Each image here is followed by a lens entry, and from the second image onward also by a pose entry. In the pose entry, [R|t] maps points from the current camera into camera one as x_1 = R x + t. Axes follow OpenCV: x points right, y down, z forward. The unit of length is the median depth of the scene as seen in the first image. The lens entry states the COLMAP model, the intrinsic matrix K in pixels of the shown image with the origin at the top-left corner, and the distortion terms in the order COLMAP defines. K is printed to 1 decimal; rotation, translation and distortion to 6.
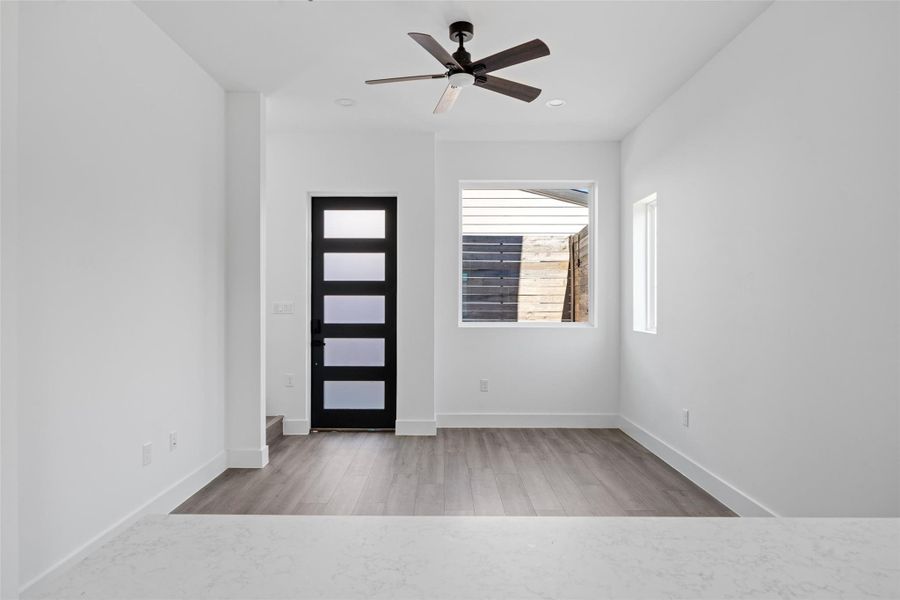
lens RADIAL K [[521.6, 0, 445.5], [0, 521.6, 300.6], [0, 0, 1]] dist [-0.001679, -0.001264]
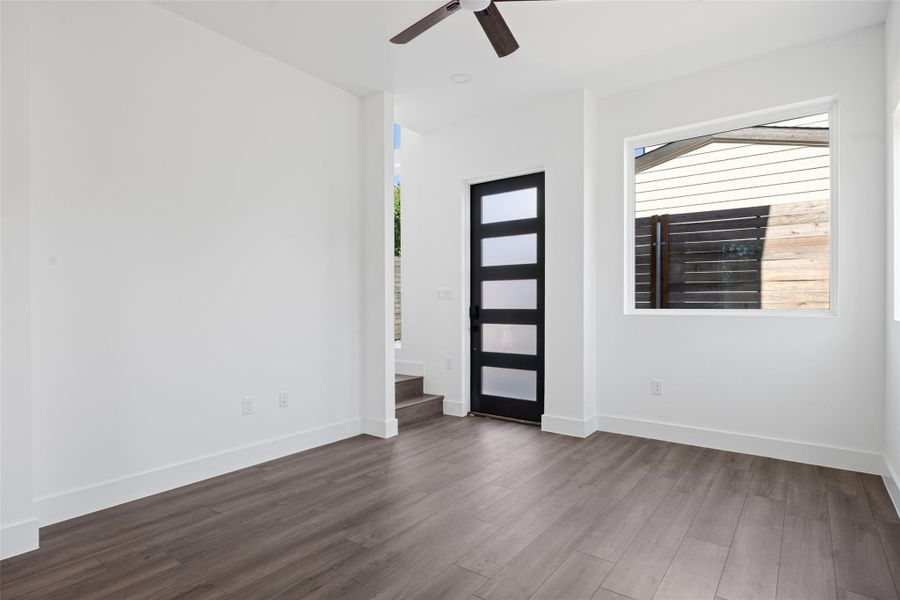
lens RADIAL K [[483.3, 0, 451.3], [0, 483.3, 304.8], [0, 0, 1]] dist [0.004140, 0.000946]
pose [[0.798831, -0.002593, -0.601550, 0.281848], [0.004245, 0.999990, 0.001327, 0.034351], [0.601540, -0.003614, 0.798834, 0.221233]]
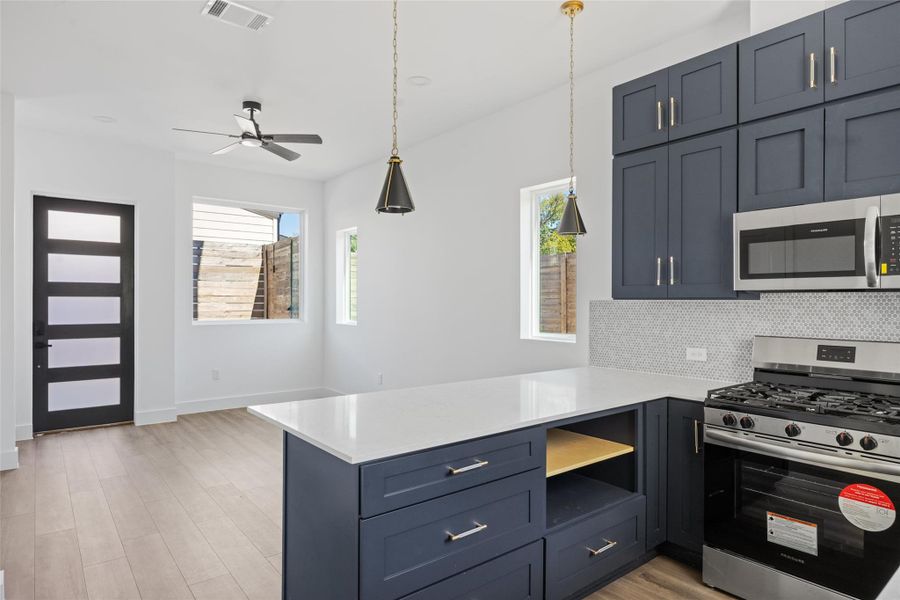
lens RADIAL K [[521.6, 0, 445.5], [0, 521.6, 300.6], [0, 0, 1]] dist [-0.001679, -0.001264]
pose [[0.781188, 0.001387, 0.624294, -0.262255], [-0.003265, 0.999993, 0.001864, -0.006583], [-0.624287, -0.003494, 0.781187, -0.240622]]
